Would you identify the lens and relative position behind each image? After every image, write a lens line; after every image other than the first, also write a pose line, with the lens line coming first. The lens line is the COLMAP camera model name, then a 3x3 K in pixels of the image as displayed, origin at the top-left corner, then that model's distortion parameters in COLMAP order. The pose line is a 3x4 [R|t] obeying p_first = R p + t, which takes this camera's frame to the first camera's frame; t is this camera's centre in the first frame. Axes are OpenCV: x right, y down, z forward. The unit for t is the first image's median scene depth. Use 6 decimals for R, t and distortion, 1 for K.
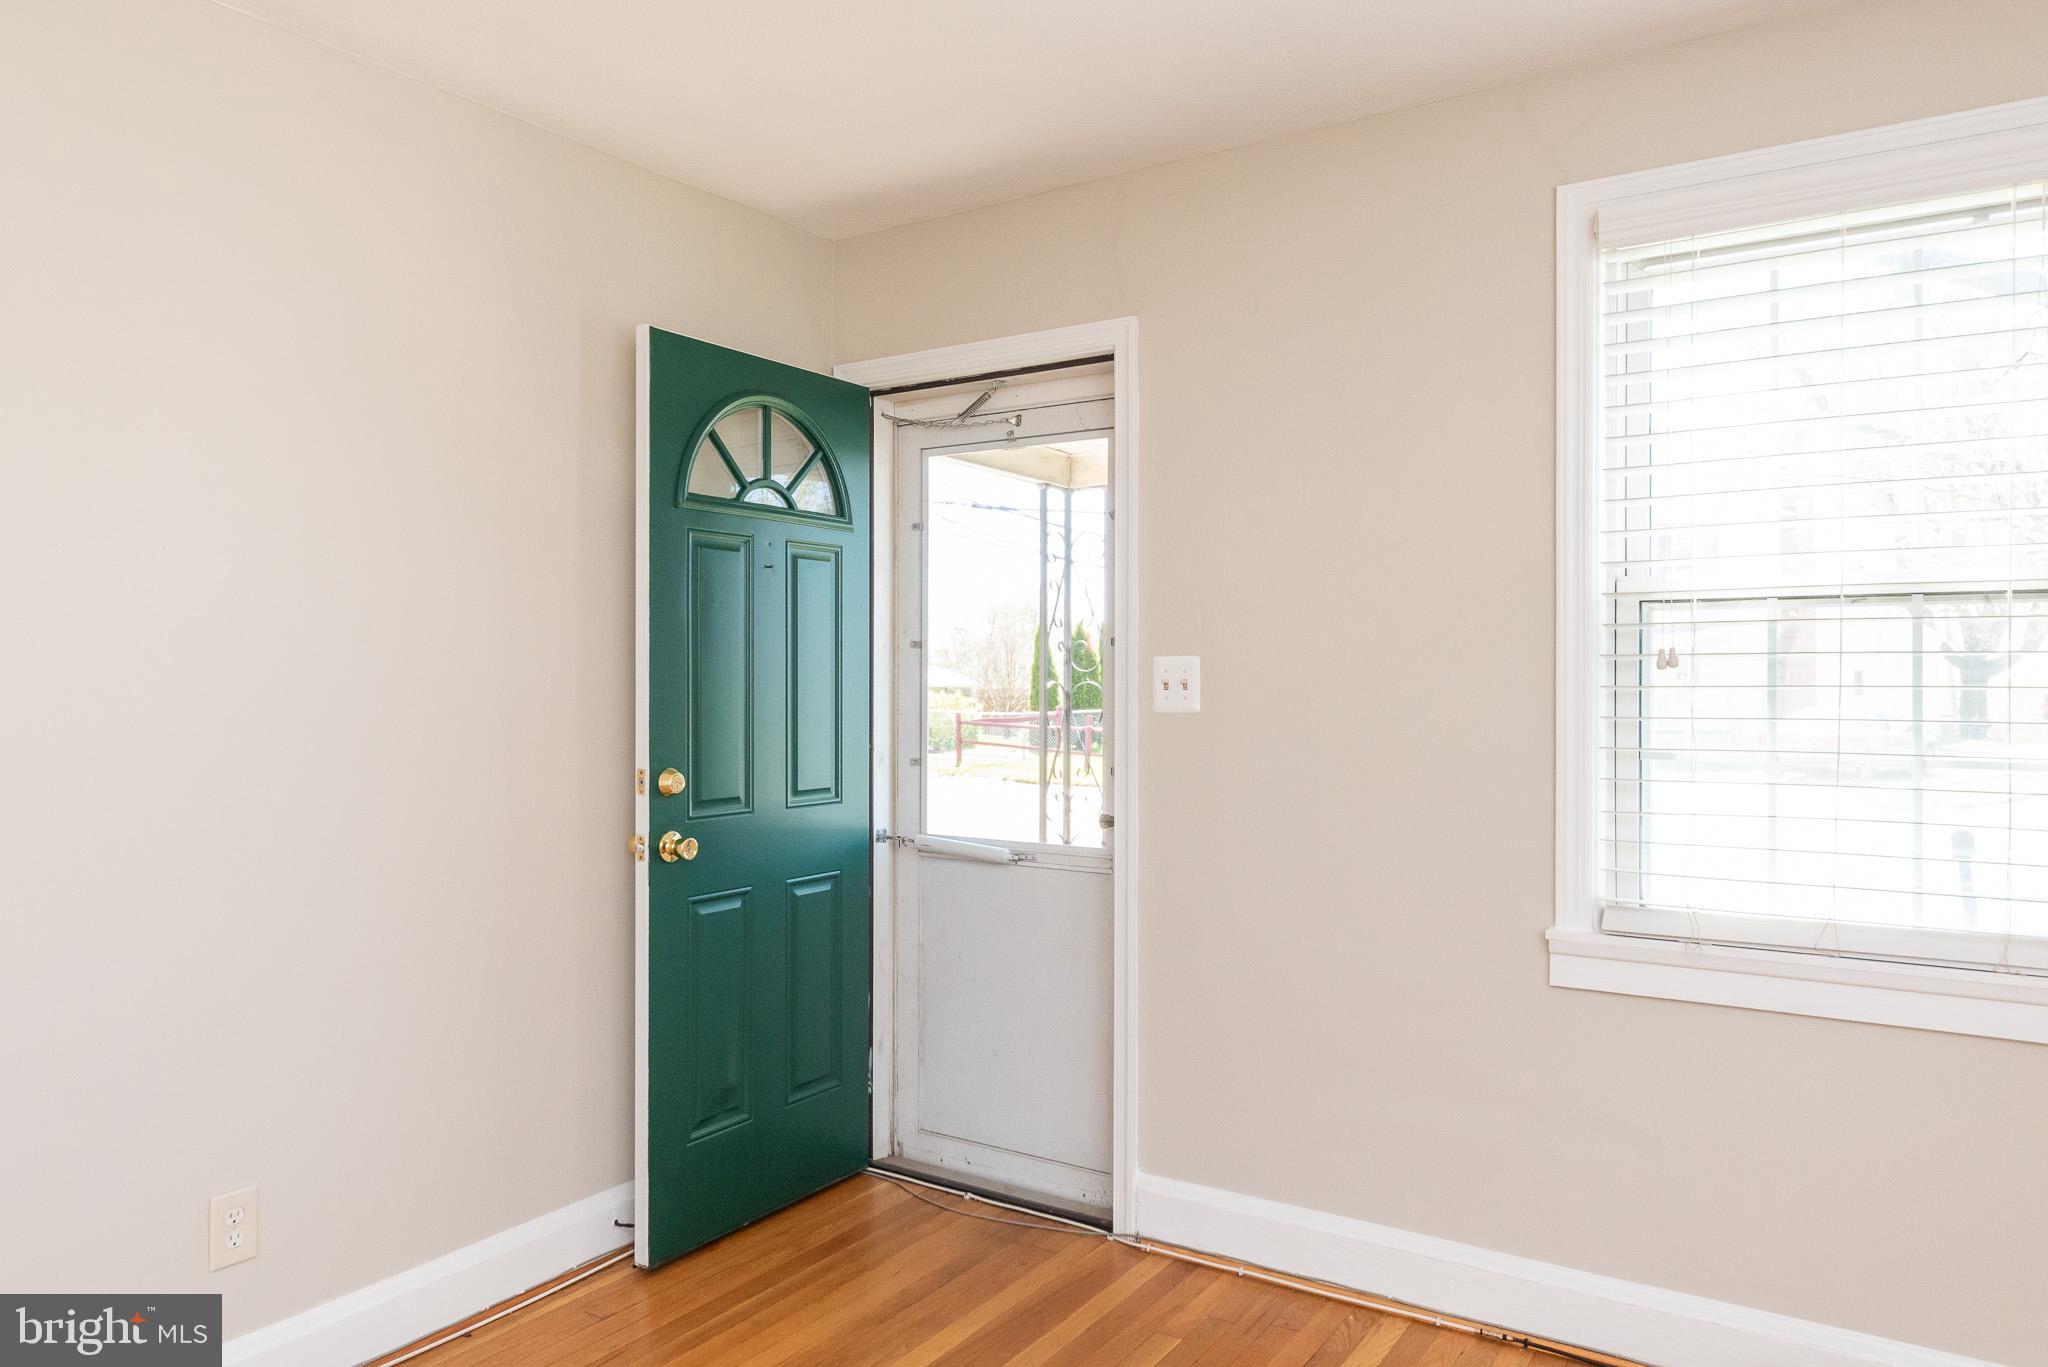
lens RADIAL K [[1384.6, 0, 976.5], [0, 1384.6, 681.3], [0, 0, 1]] dist [0.010009, 0.002938]
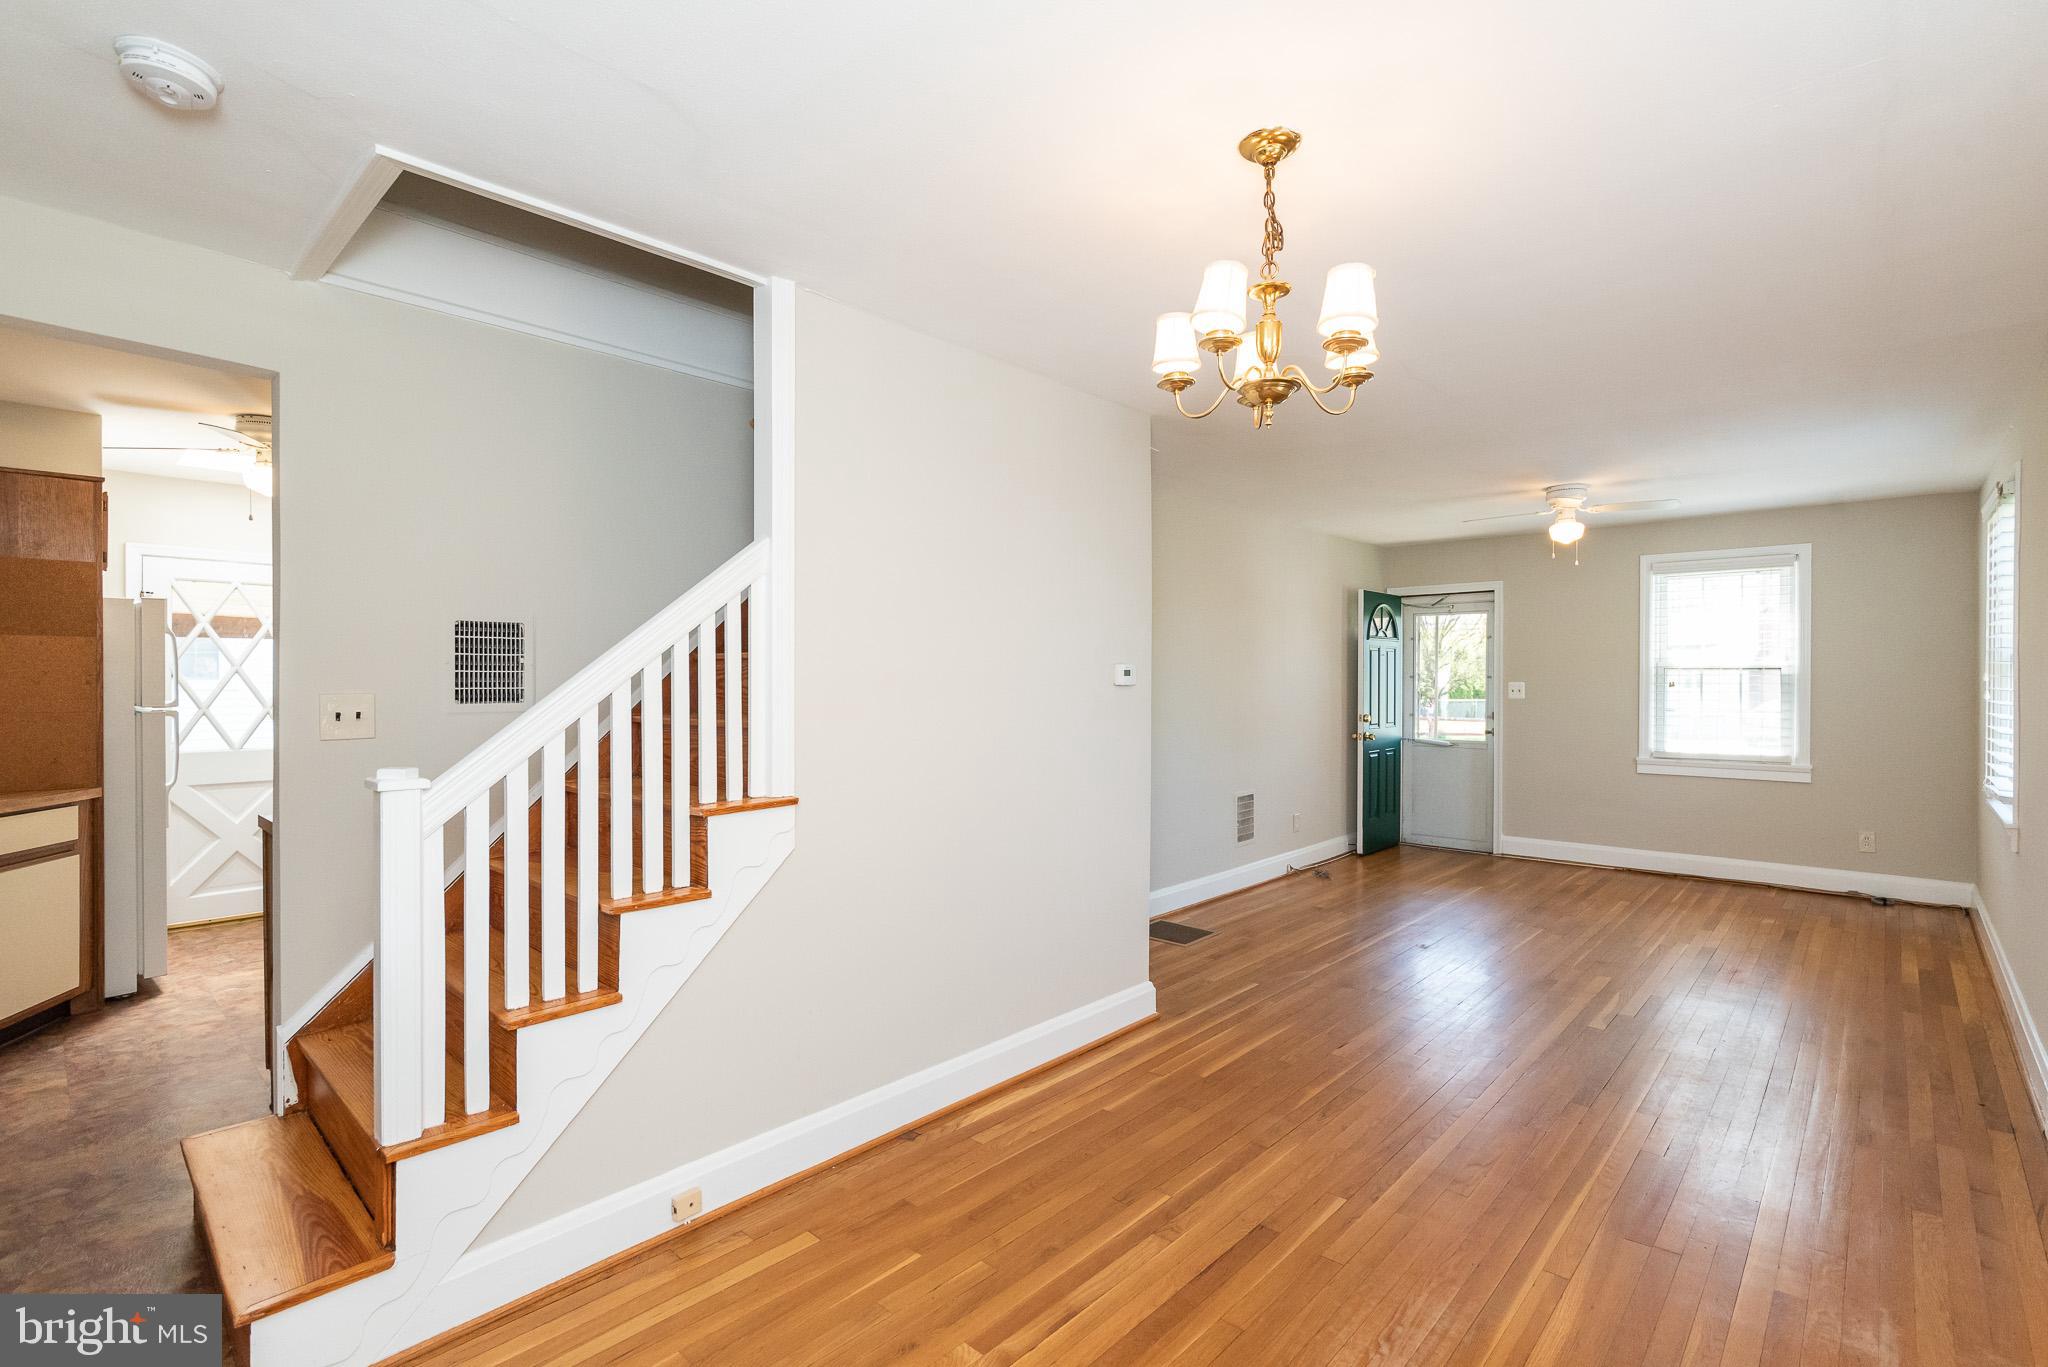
lens RADIAL K [[974.5, 0, 1019.2], [0, 974.5, 687.4], [0, 0, 1]] dist [0.000418, 0.000545]
pose [[0.985848, 0.000168, -0.167643, -0.655906], [0.001100, 0.999971, 0.007474, -0.024354], [0.167639, -0.007553, 0.985820, -1.553126]]
